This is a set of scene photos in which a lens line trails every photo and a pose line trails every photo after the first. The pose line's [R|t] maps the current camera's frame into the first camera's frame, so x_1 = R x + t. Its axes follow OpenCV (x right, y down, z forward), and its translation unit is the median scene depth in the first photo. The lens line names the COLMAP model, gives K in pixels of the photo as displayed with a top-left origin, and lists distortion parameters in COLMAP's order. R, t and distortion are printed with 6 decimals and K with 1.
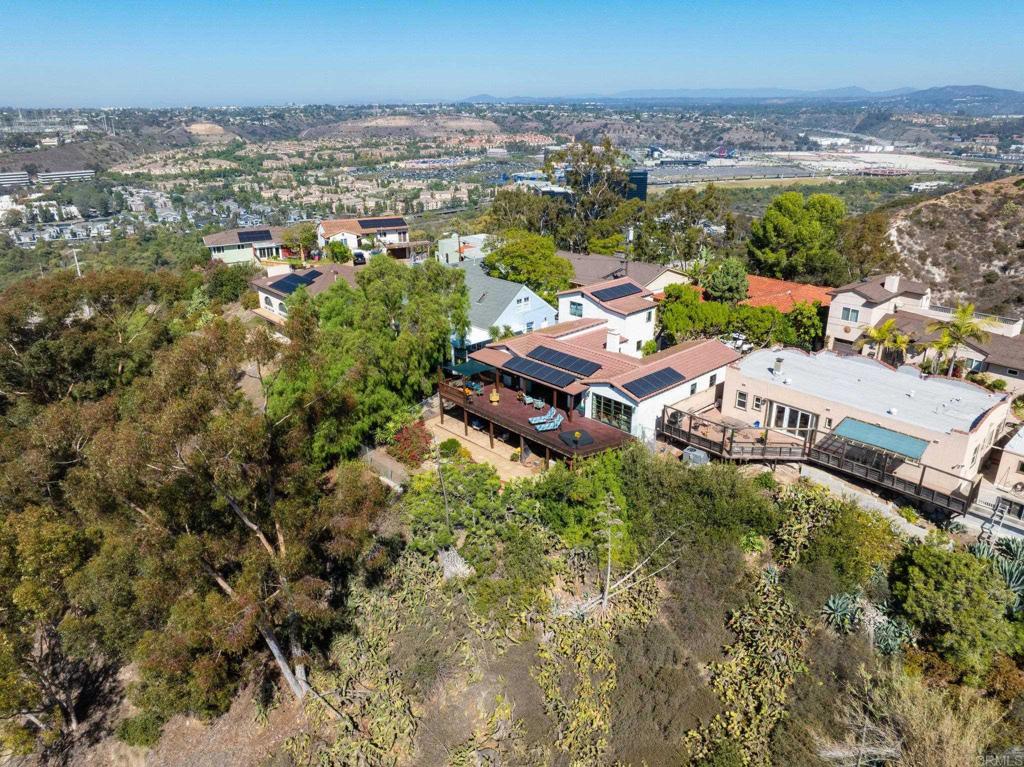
lens RADIAL K [[721.4, 0, 518.2], [0, 721.4, 384.8], [0, 0, 1]] dist [-0.063375, 0.037937]
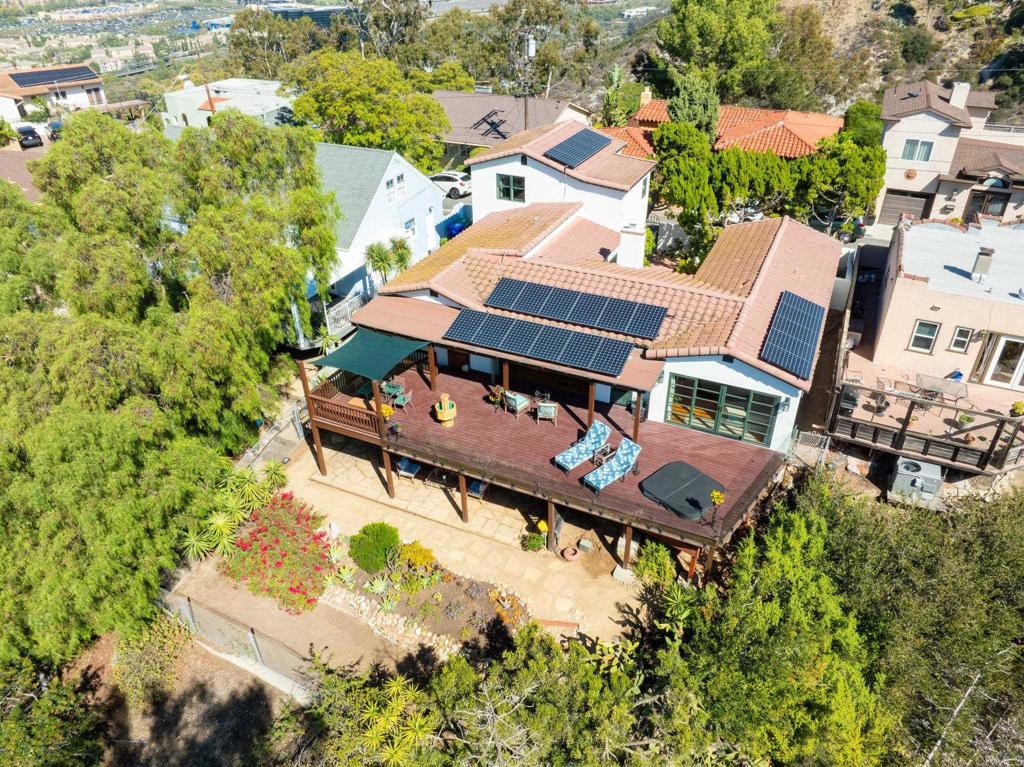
lens RADIAL K [[721.4, 0, 518.2], [0, 721.4, 384.8], [0, 0, 1]] dist [-0.063375, 0.037937]
pose [[0.929812, -0.200303, 0.308752, -0.121219], [0.137186, 0.967094, 0.214264, -0.085888], [-0.341510, -0.156868, 0.926695, 0.534742]]
